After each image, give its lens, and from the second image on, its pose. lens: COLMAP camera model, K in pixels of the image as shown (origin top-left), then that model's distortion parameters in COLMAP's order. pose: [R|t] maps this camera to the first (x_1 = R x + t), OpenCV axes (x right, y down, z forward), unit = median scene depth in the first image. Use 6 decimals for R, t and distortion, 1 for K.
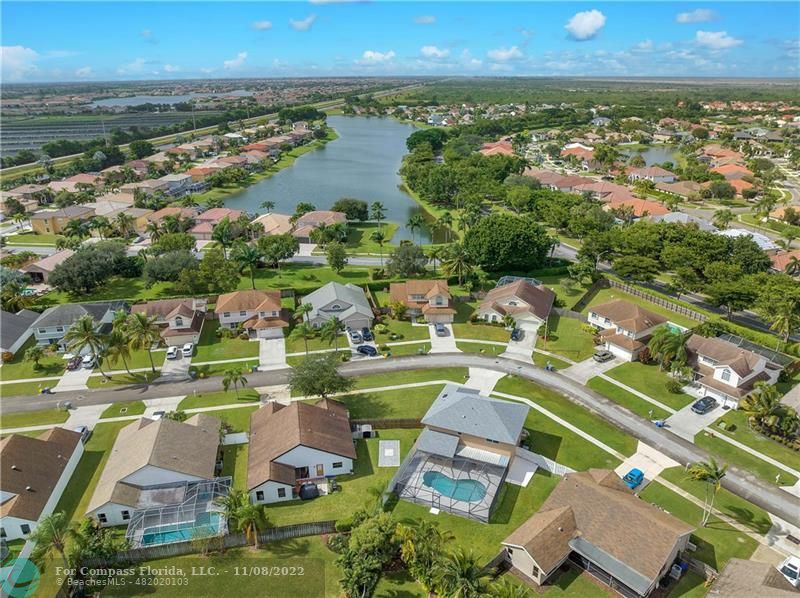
lens RADIAL K [[563.5, 0, 402.9], [0, 563.5, 299.5], [0, 0, 1]] dist [-0.038472, -0.000240]
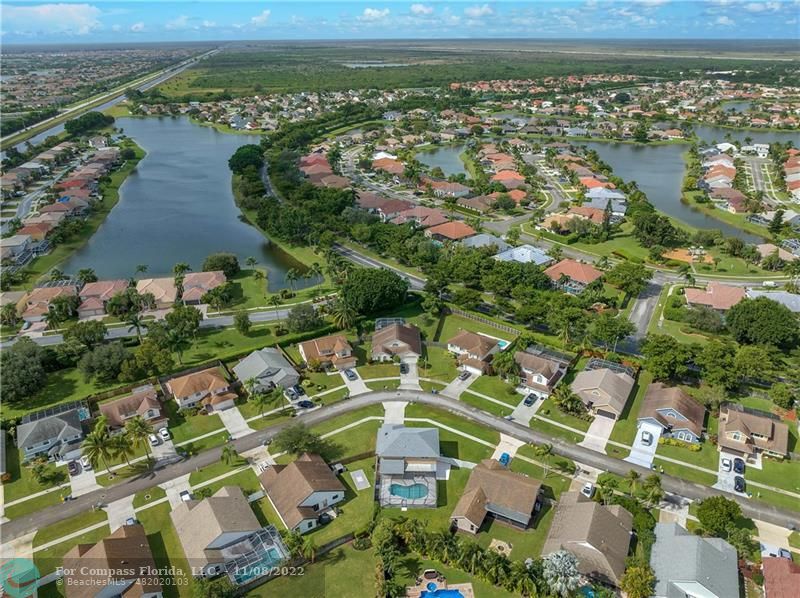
lens RADIAL K [[563.5, 0, 402.9], [0, 563.5, 299.5], [0, 0, 1]] dist [-0.038472, -0.000240]
pose [[0.931312, -0.155783, 0.329225, -0.263261], [0.136856, 0.987351, 0.080057, -0.245450], [-0.337532, -0.029501, 0.940852, -0.361603]]
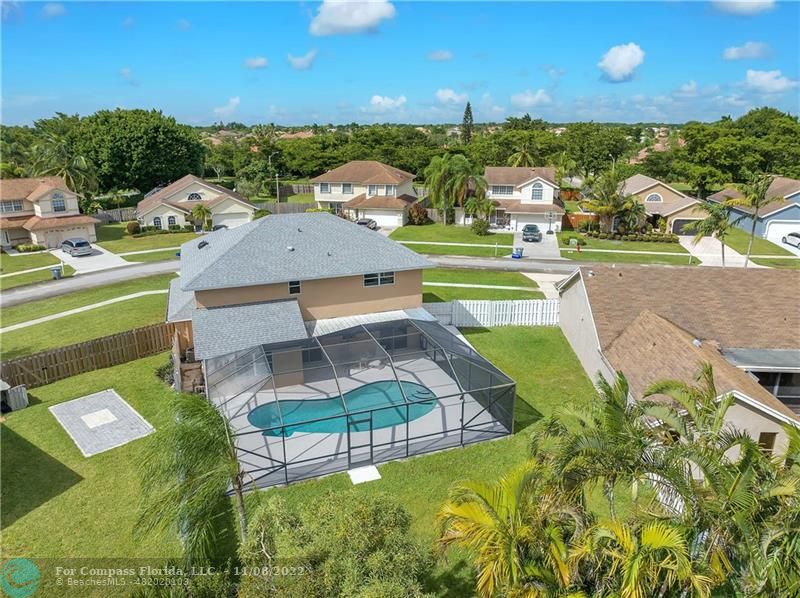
lens RADIAL K [[563.5, 0, 402.9], [0, 563.5, 299.5], [0, 0, 1]] dist [-0.038472, -0.000240]
pose [[0.721185, -0.201481, 0.662796, -0.072975], [0.259591, 0.965655, 0.011086, 0.190351], [-0.642266, 0.164061, 0.748718, 0.491393]]
